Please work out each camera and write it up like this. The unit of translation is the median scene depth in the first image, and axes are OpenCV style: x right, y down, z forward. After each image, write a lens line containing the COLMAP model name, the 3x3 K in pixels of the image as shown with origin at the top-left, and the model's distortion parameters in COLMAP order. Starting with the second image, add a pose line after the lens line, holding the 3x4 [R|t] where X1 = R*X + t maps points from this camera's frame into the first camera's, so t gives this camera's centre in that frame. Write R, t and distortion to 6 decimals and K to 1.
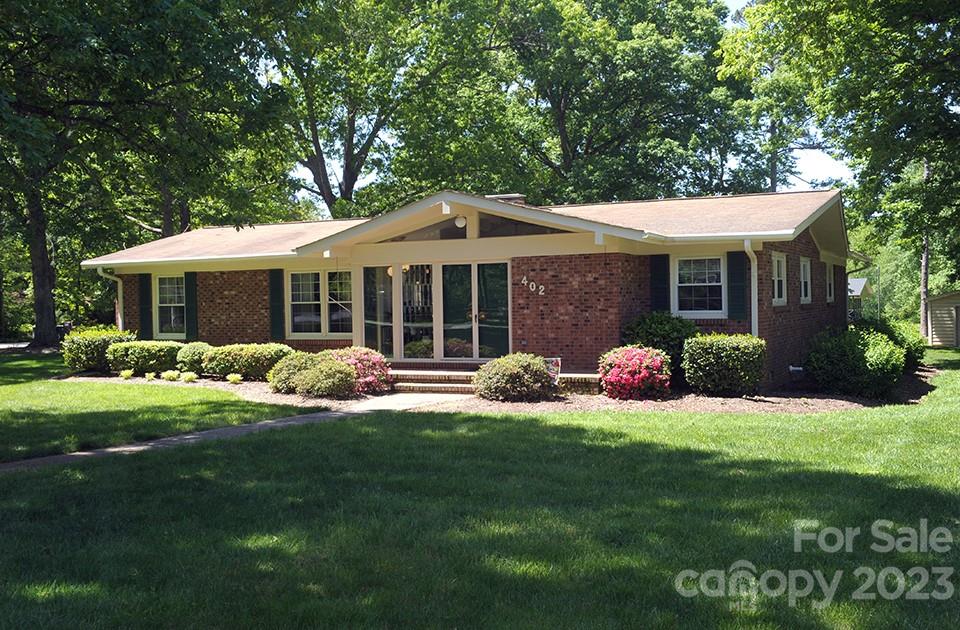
lens RADIAL K [[1038.5, 0, 480.0], [0, 1038.5, 315.0], [0, 0, 1]] dist [0.006240, 0.006497]
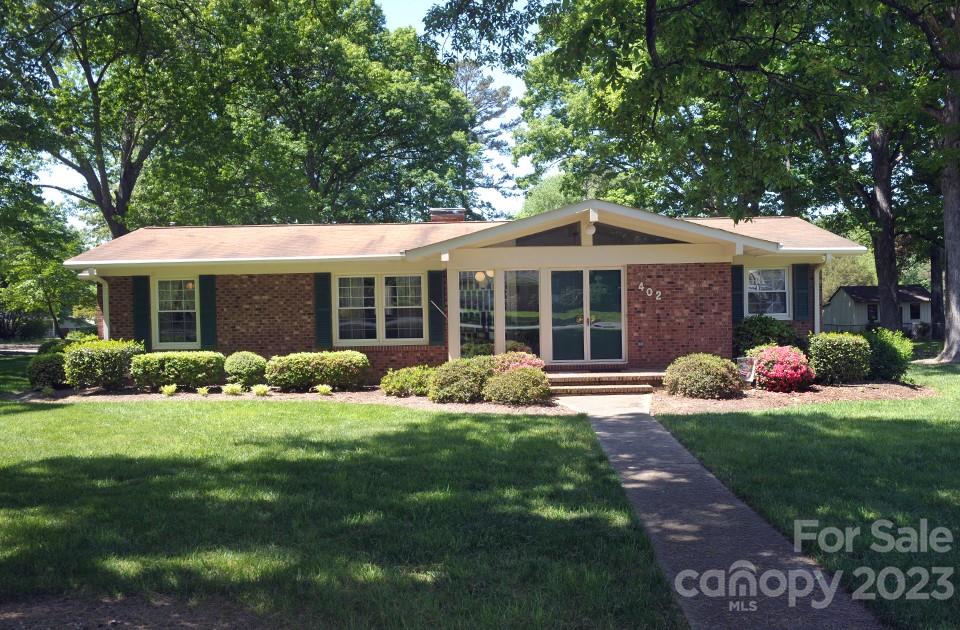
lens RADIAL K [[860.7, 0, 480.0], [0, 860.7, 315.0], [0, 0, 1]] dist [0.001715, 0.000495]
pose [[0.895170, -0.004055, 0.445707, -0.427780], [0.008144, 0.999940, -0.007259, 0.001309], [-0.445651, 0.010128, 0.895149, 0.235241]]
